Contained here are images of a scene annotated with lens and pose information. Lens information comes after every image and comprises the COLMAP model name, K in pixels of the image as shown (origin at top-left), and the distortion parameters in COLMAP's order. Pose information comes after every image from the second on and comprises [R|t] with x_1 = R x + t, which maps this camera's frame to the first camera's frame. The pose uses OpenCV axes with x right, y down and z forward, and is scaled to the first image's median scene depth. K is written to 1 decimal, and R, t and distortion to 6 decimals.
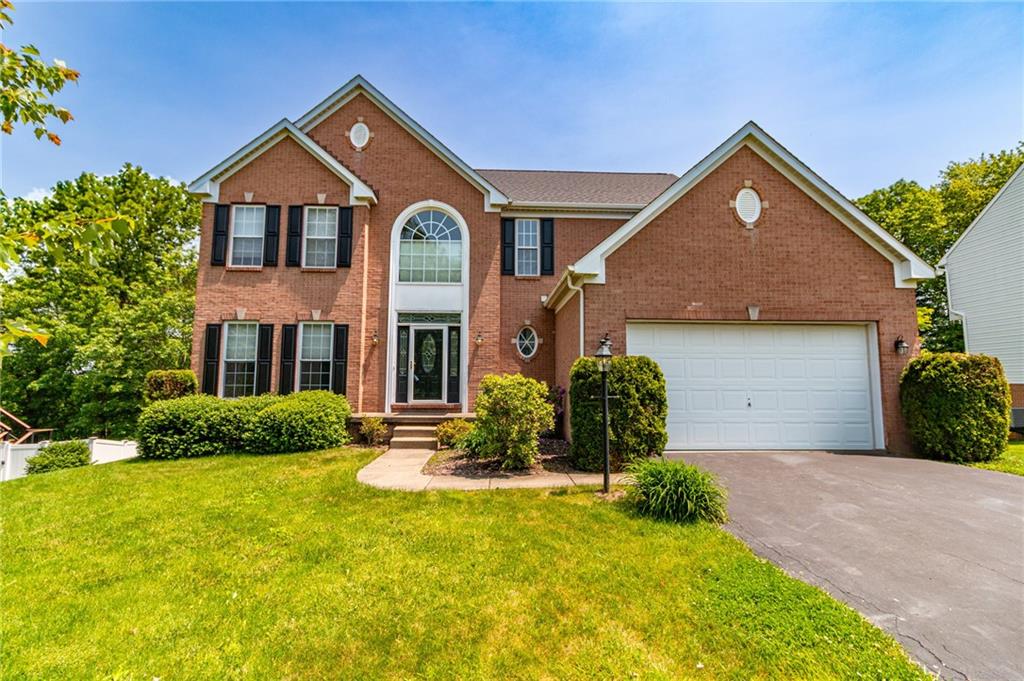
lens RADIAL K [[470.0, 0, 510.7], [0, 470.0, 333.8], [0, 0, 1]] dist [-0.001277, 0.000821]
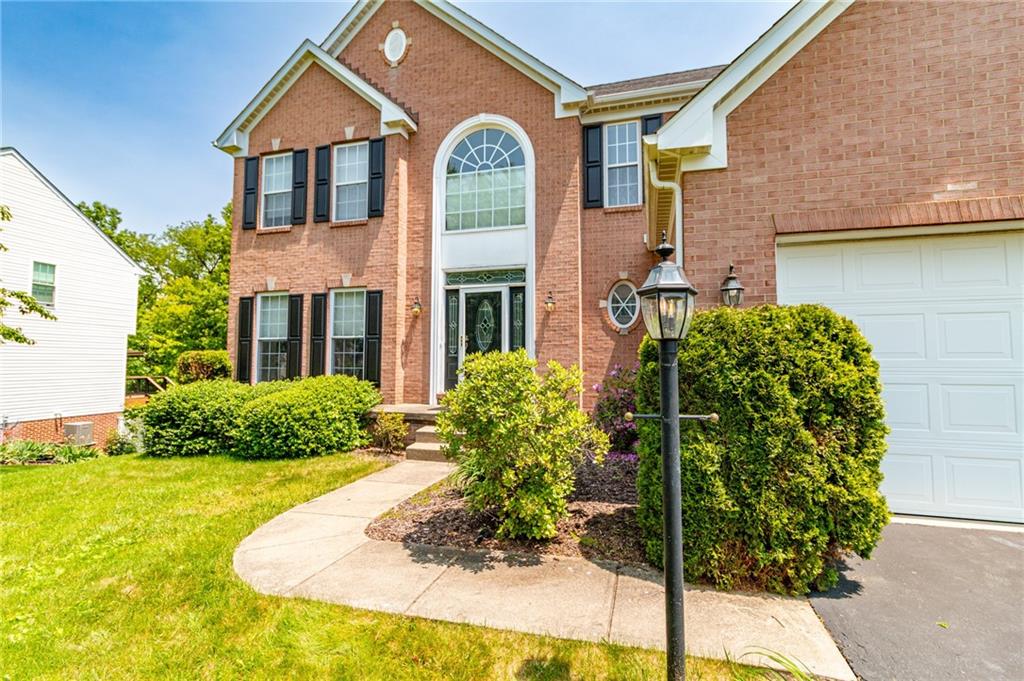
lens RADIAL K [[470.0, 0, 510.7], [0, 470.0, 333.8], [0, 0, 1]] dist [-0.001277, 0.000821]
pose [[0.948281, -0.020518, -0.316768, 0.098772], [0.034063, 0.998724, 0.037280, 0.029926], [0.315599, -0.046142, 0.947770, 0.323516]]
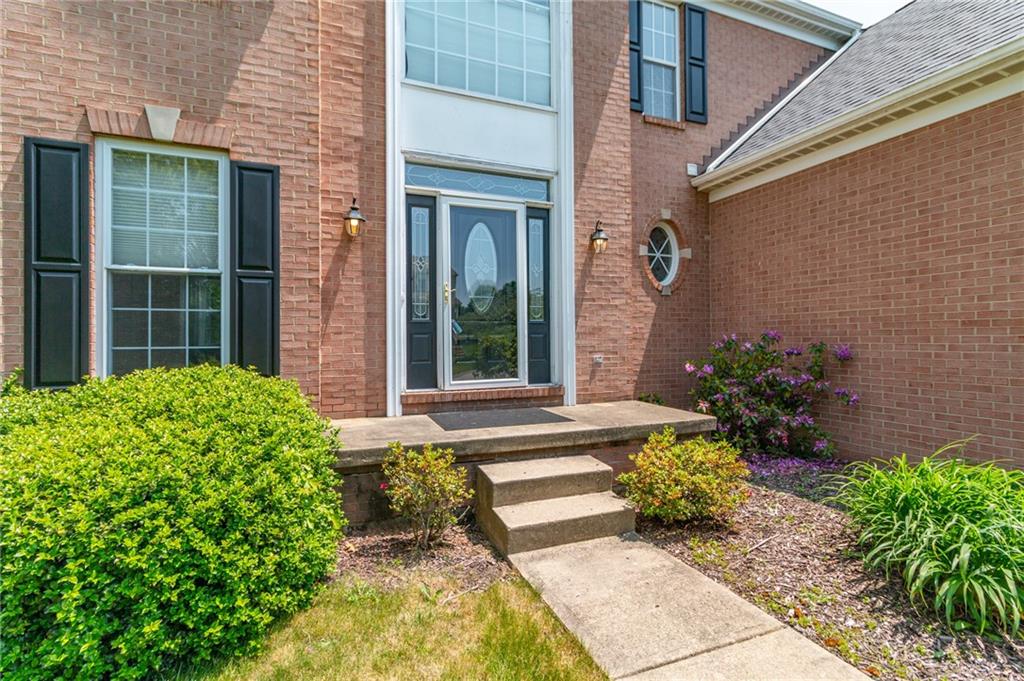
lens RADIAL K [[470.0, 0, 510.7], [0, 470.0, 333.8], [0, 0, 1]] dist [-0.001277, 0.000821]
pose [[0.941818, -0.005725, 0.336074, -0.297915], [-0.026501, 0.995478, 0.091226, 0.063005], [-0.335076, -0.094825, 0.937407, 0.609836]]
